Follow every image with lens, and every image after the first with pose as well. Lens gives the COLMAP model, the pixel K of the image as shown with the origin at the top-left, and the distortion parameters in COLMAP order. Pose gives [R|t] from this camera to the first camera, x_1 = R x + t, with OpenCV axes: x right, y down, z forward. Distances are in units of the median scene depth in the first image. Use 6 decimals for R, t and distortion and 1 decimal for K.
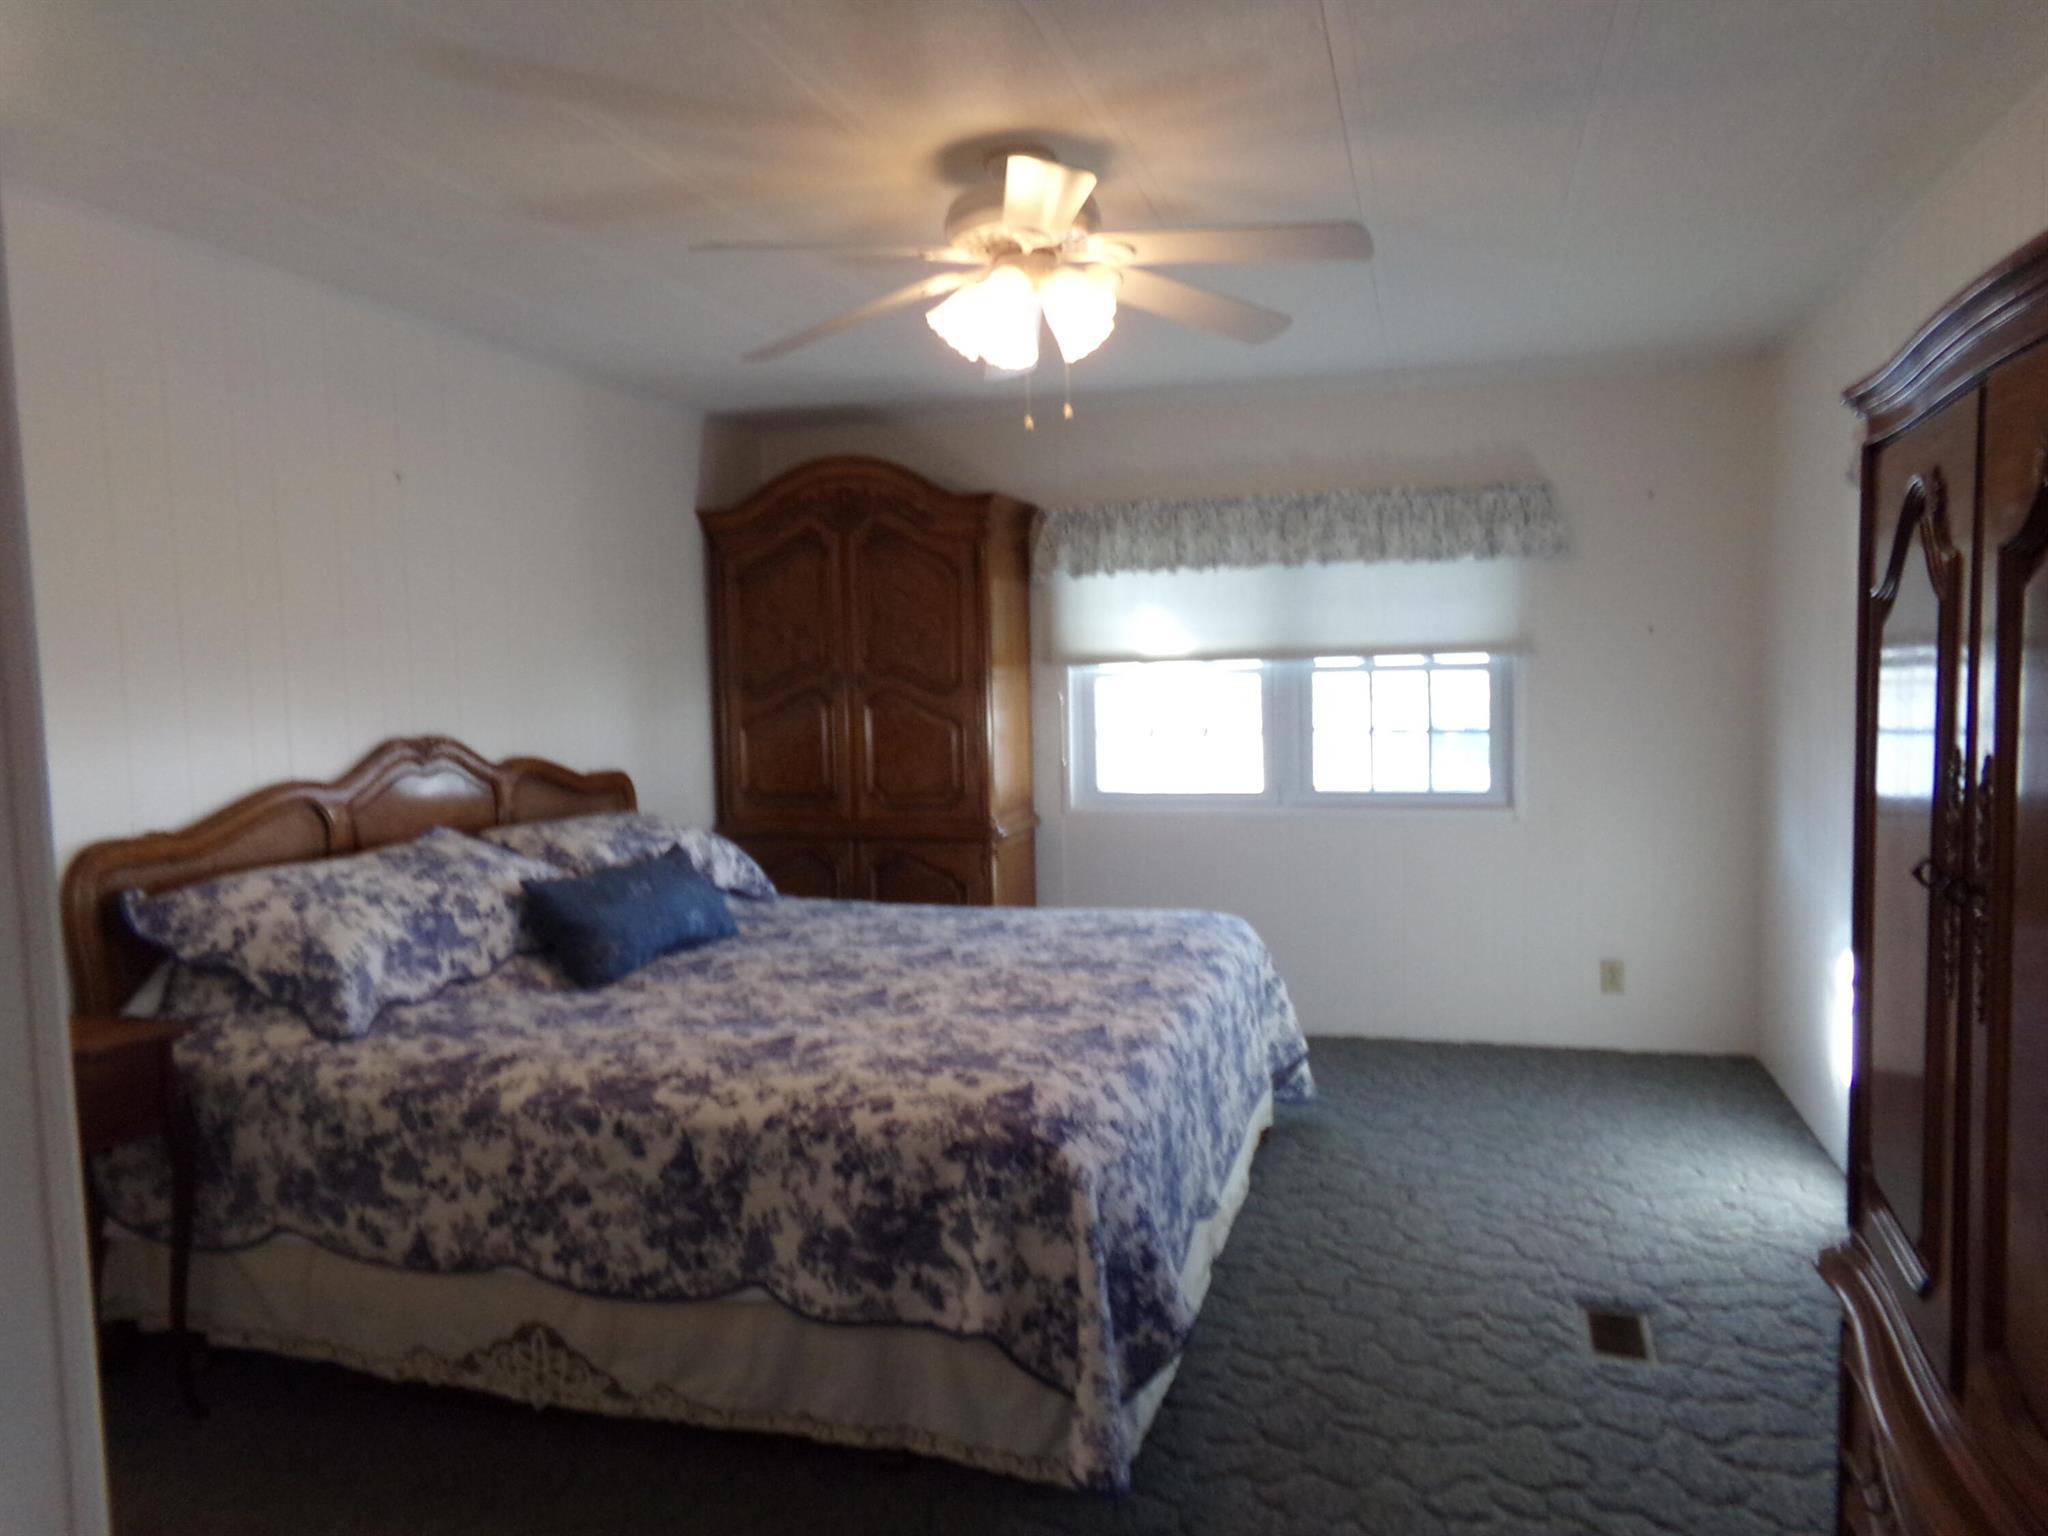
lens RADIAL K [[1399.3, 0, 1021.6], [0, 1399.3, 770.5], [0, 0, 1]] dist [-0.115275, 0.187013]
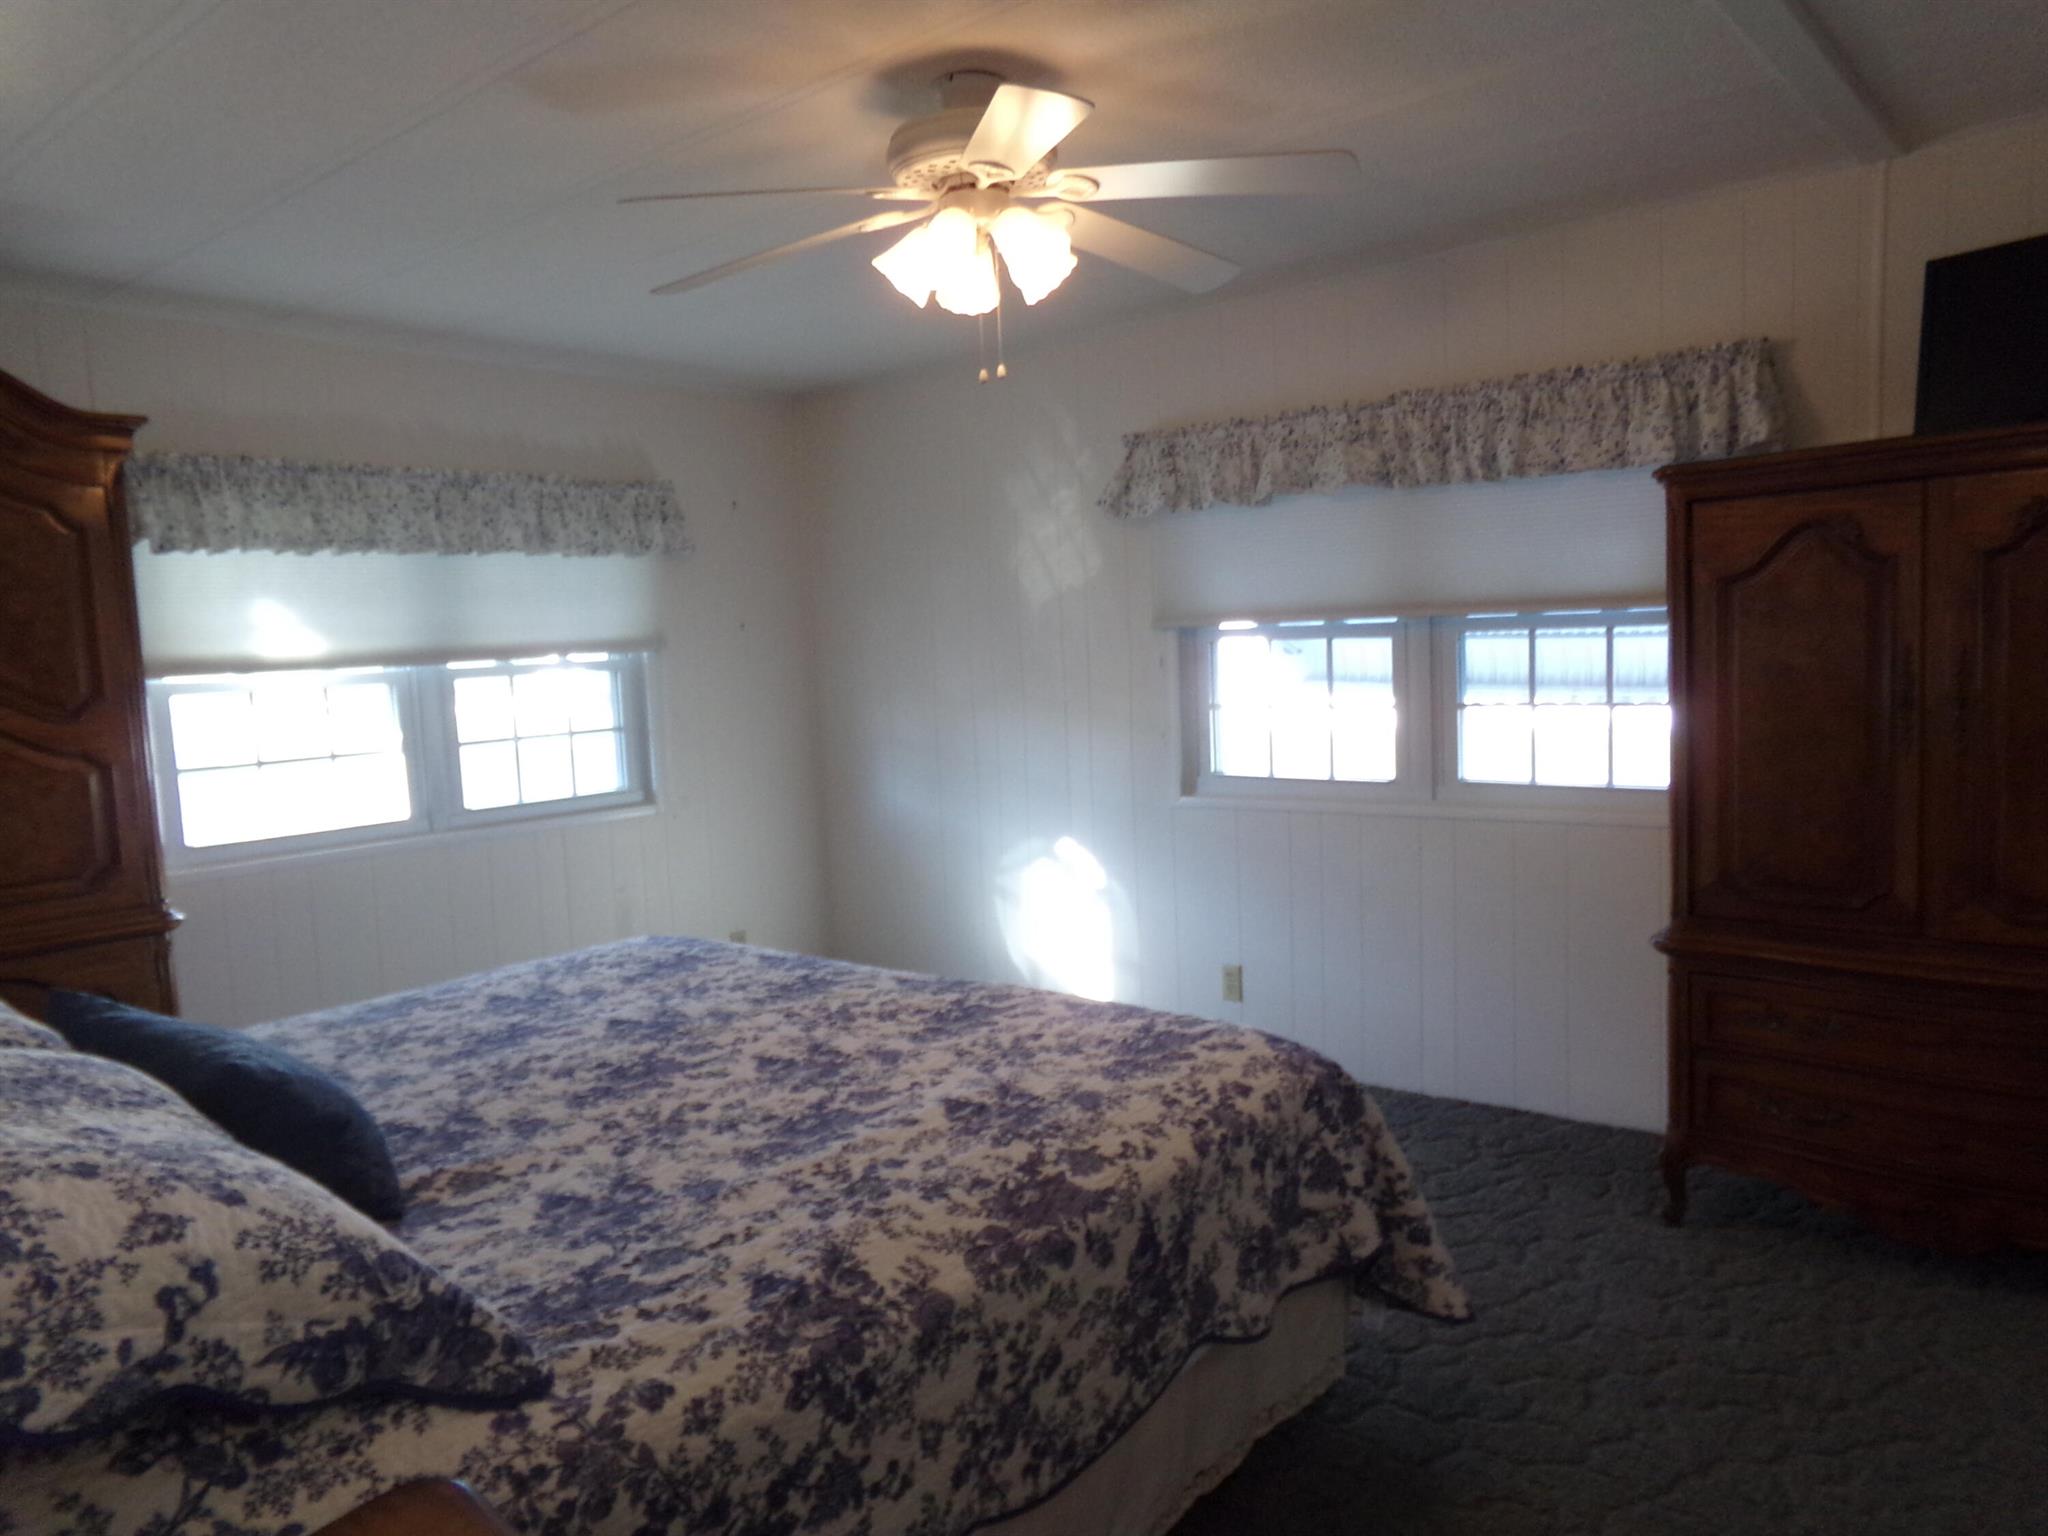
lens RADIAL K [[1399.3, 0, 1021.6], [0, 1399.3, 770.5], [0, 0, 1]] dist [-0.115275, 0.187013]
pose [[0.398840, -0.080075, 0.913518, -0.832562], [0.100614, 0.993987, 0.043201, -0.024999], [-0.911484, 0.074682, 0.404499, 0.611620]]
